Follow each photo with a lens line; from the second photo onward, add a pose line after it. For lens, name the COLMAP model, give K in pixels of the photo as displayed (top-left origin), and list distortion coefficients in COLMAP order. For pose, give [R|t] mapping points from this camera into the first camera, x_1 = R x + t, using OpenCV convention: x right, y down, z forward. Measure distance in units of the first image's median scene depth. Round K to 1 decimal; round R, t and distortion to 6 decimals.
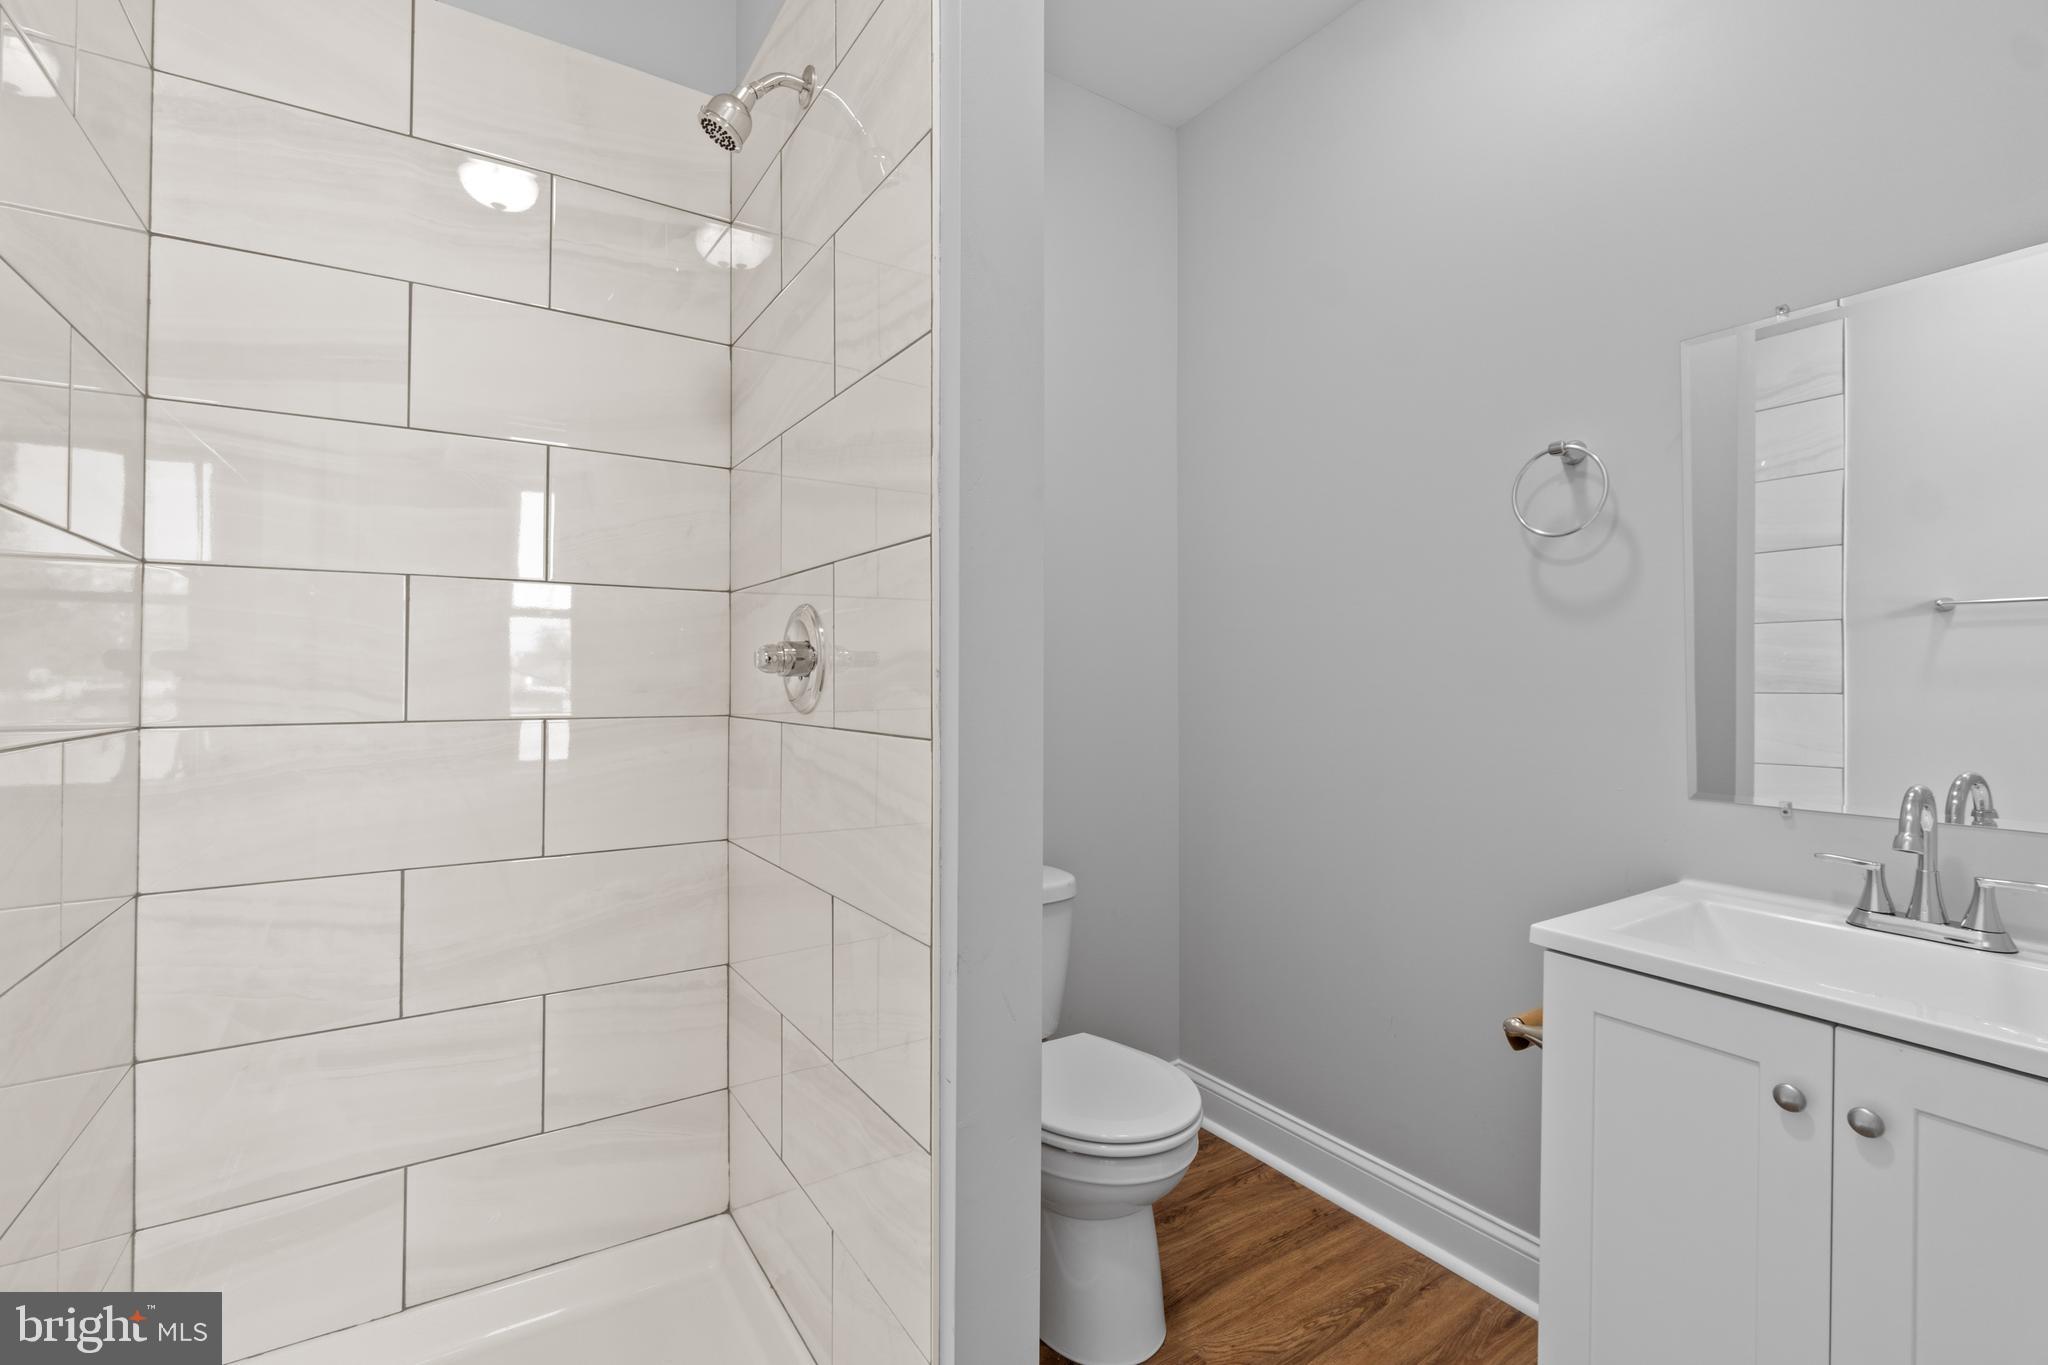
lens RADIAL K [[888.6, 0, 1027.3], [0, 888.6, 675.5], [0, 0, 1]] dist [0.001853, 0.001553]
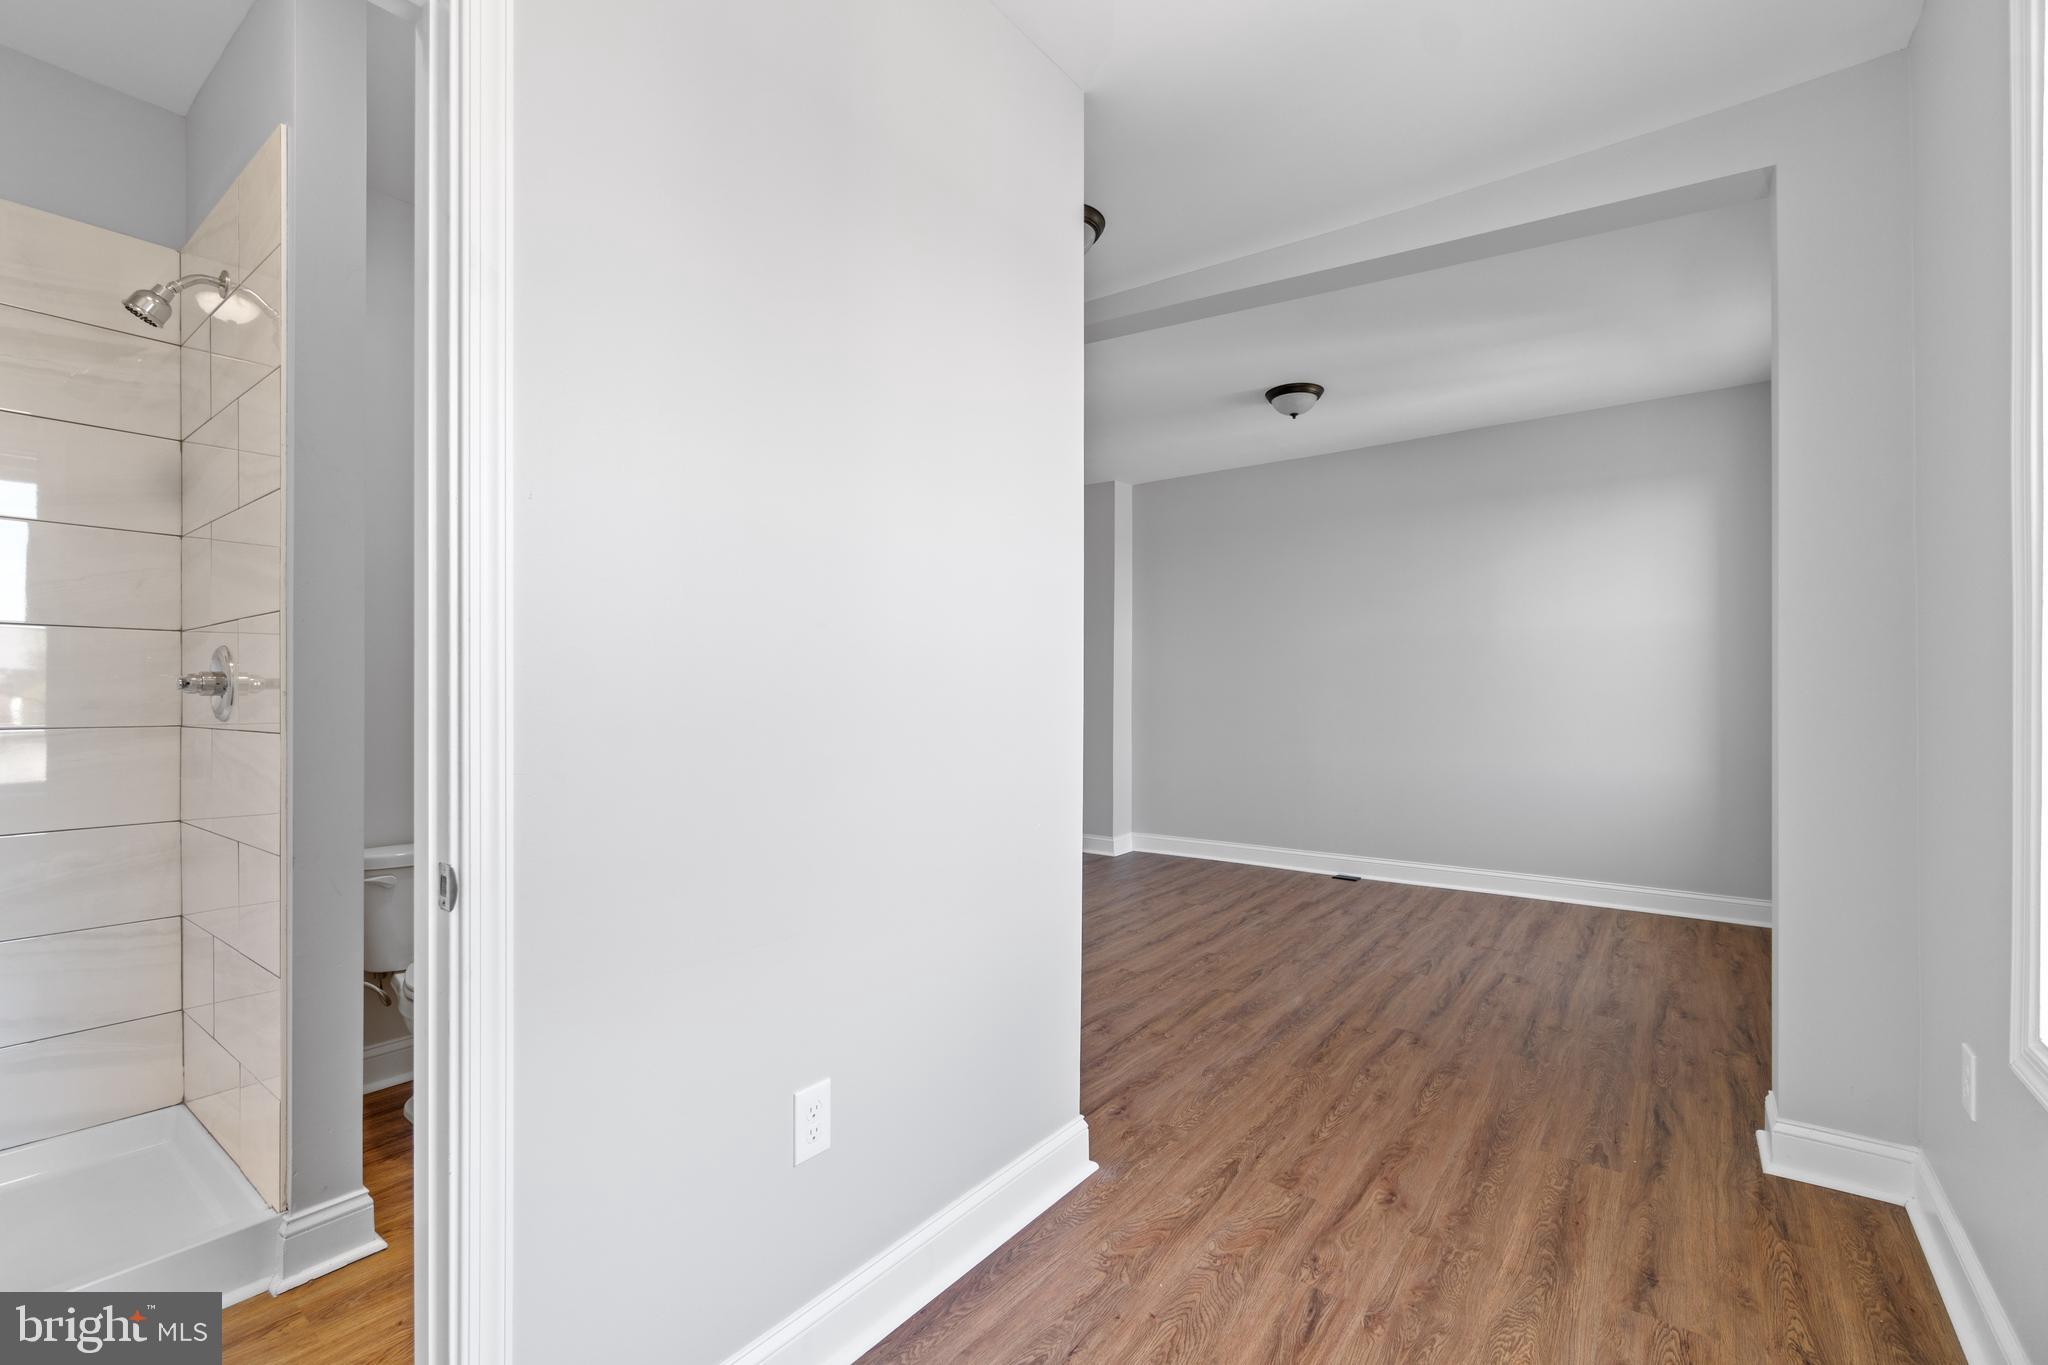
lens RADIAL K [[888.6, 0, 1009.0], [0, 888.6, 690.6], [0, 0, 1]] dist [0.001853, 0.001553]
pose [[0.949118, -0.007626, 0.314827, 0.459194], [0.006511, 0.999968, 0.004591, -0.005095], [-0.314852, -0.002307, 0.949138, -0.705776]]
